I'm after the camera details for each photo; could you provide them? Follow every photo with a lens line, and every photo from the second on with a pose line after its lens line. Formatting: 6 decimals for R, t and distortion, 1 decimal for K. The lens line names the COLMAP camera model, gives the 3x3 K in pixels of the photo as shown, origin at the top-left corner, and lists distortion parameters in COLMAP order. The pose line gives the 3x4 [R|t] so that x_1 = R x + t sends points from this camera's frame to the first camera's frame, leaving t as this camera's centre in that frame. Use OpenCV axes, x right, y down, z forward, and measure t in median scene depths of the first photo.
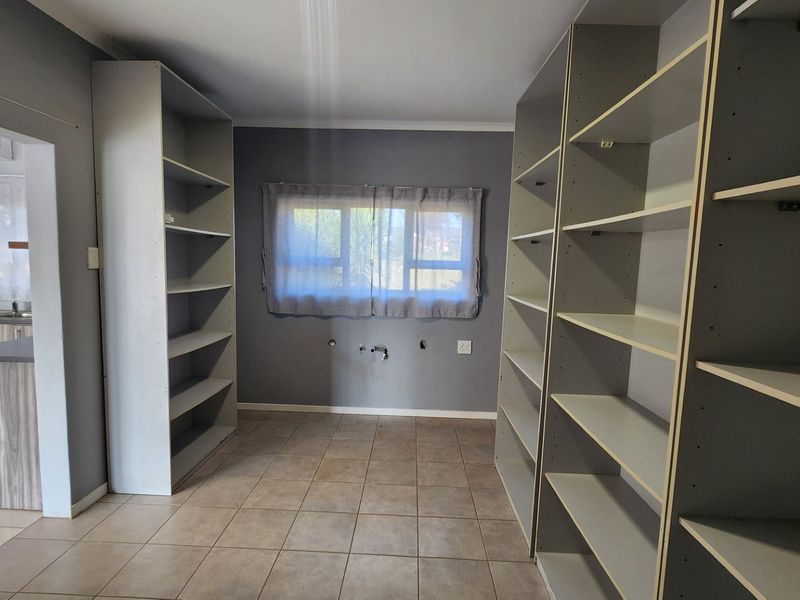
lens RADIAL K [[449.8, 0, 400.1], [0, 449.8, 300.3], [0, 0, 1]] dist [0.000914, -0.000185]
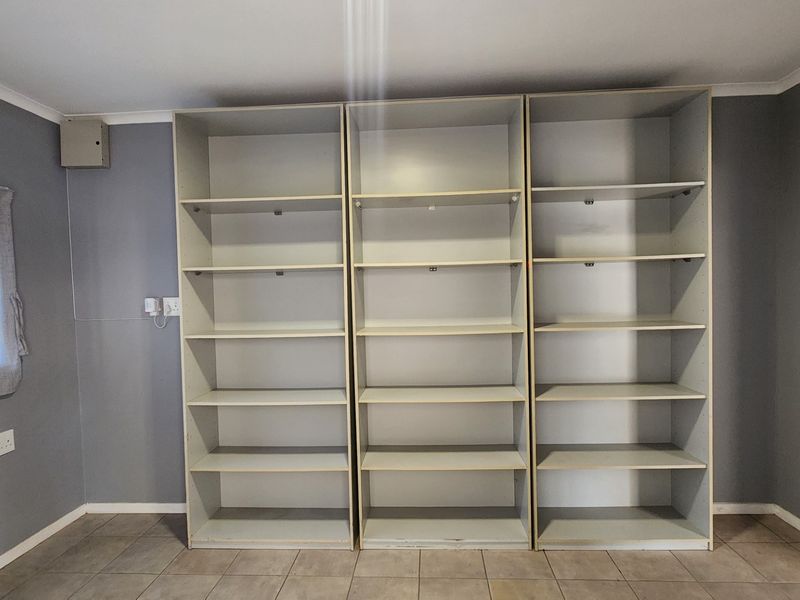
lens RADIAL K [[449.8, 0, 402.7], [0, 449.8, 298.5], [0, 0, 1]] dist [0.000914, -0.000185]
pose [[0.020437, -0.066953, 0.997547, -0.652738], [0.124384, 0.990174, 0.063910, -0.094124], [-0.992024, 0.122773, 0.028565, 0.629014]]
